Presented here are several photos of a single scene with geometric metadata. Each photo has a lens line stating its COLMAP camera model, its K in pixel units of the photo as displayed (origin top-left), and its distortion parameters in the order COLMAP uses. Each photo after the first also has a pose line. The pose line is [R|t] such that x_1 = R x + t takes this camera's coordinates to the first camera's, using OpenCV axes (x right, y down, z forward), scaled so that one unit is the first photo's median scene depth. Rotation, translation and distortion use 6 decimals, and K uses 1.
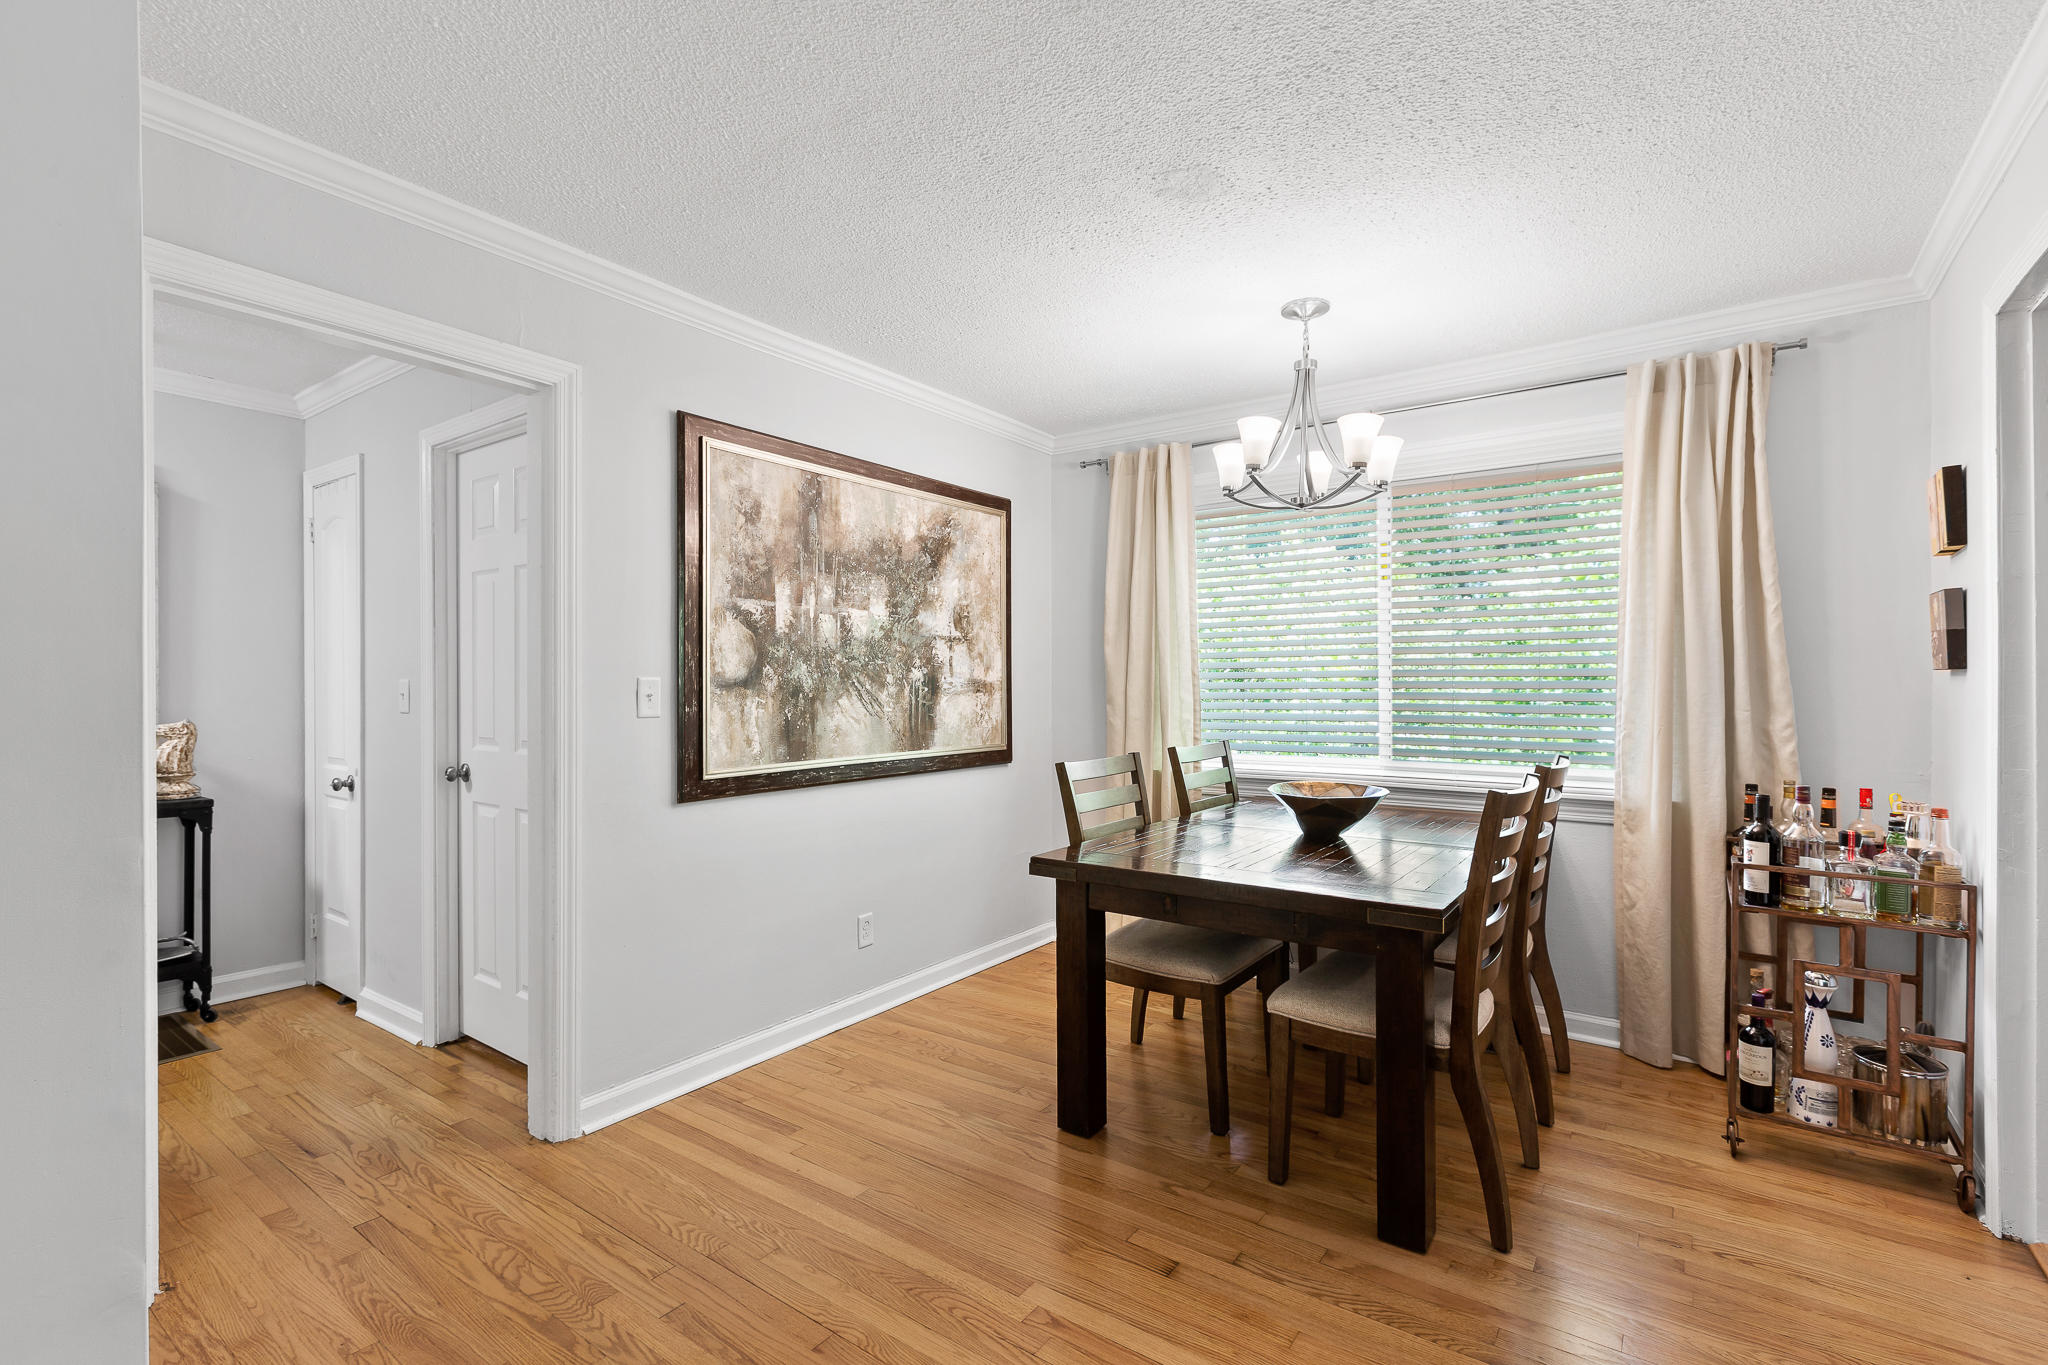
lens RADIAL K [[938.0, 0, 1024.0], [0, 938.0, 682.5], [0, 0, 1]] dist [0.000880, 0.000190]
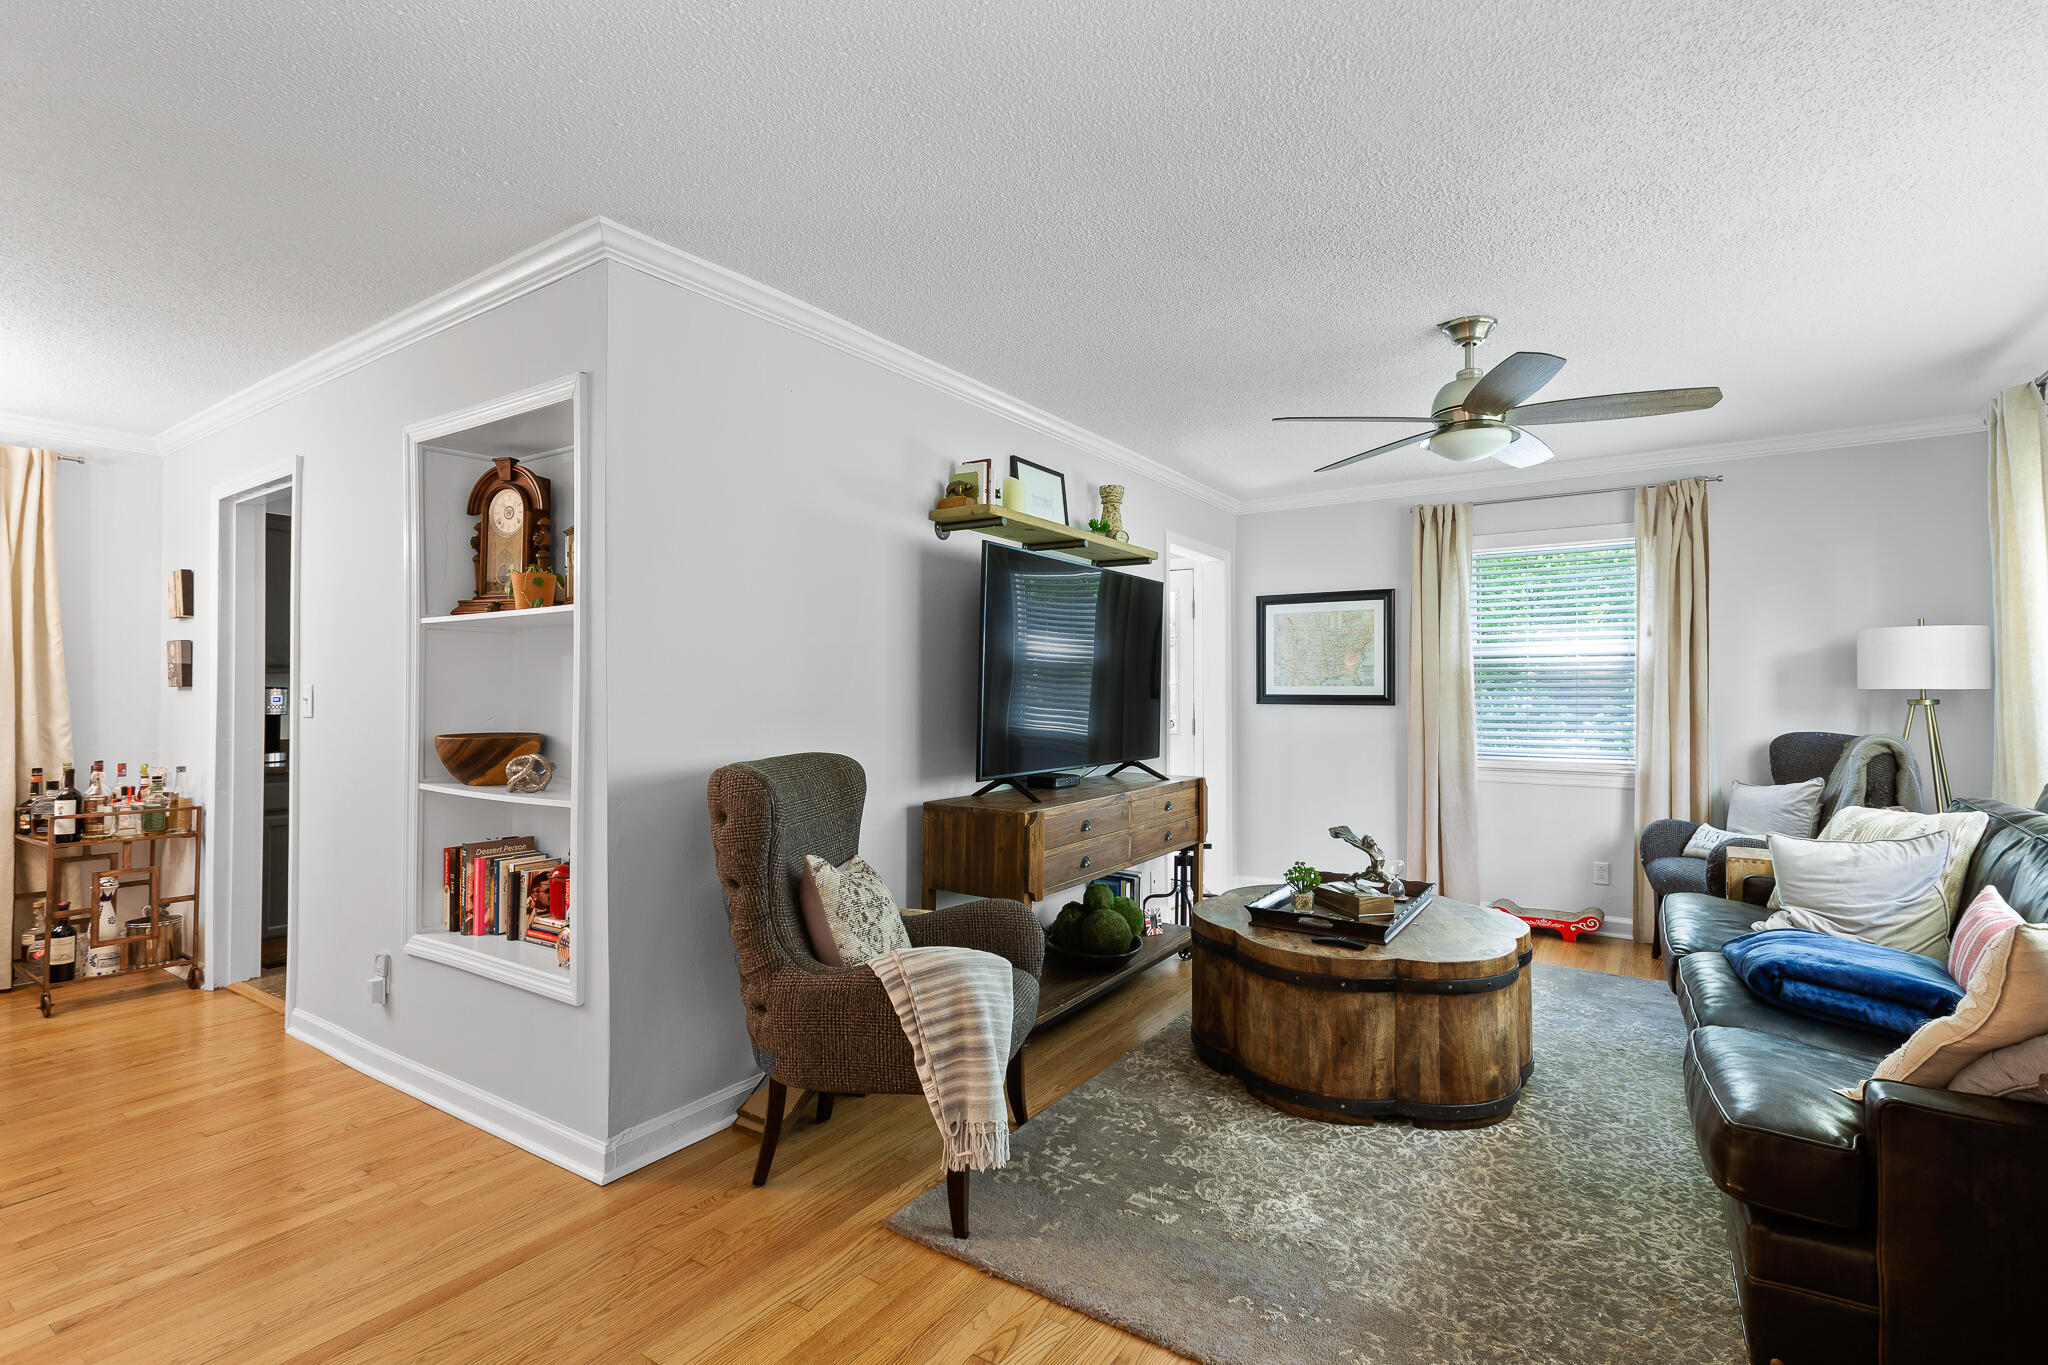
lens RADIAL K [[938.0, 0, 1024.0], [0, 938.0, 682.5], [0, 0, 1]] dist [0.000880, 0.000190]
pose [[-0.030974, 0.023947, 0.999233, -0.776736], [0.002100, 0.999712, -0.023893, 0.022355], [-0.999518, 0.001359, -0.031016, -0.483793]]
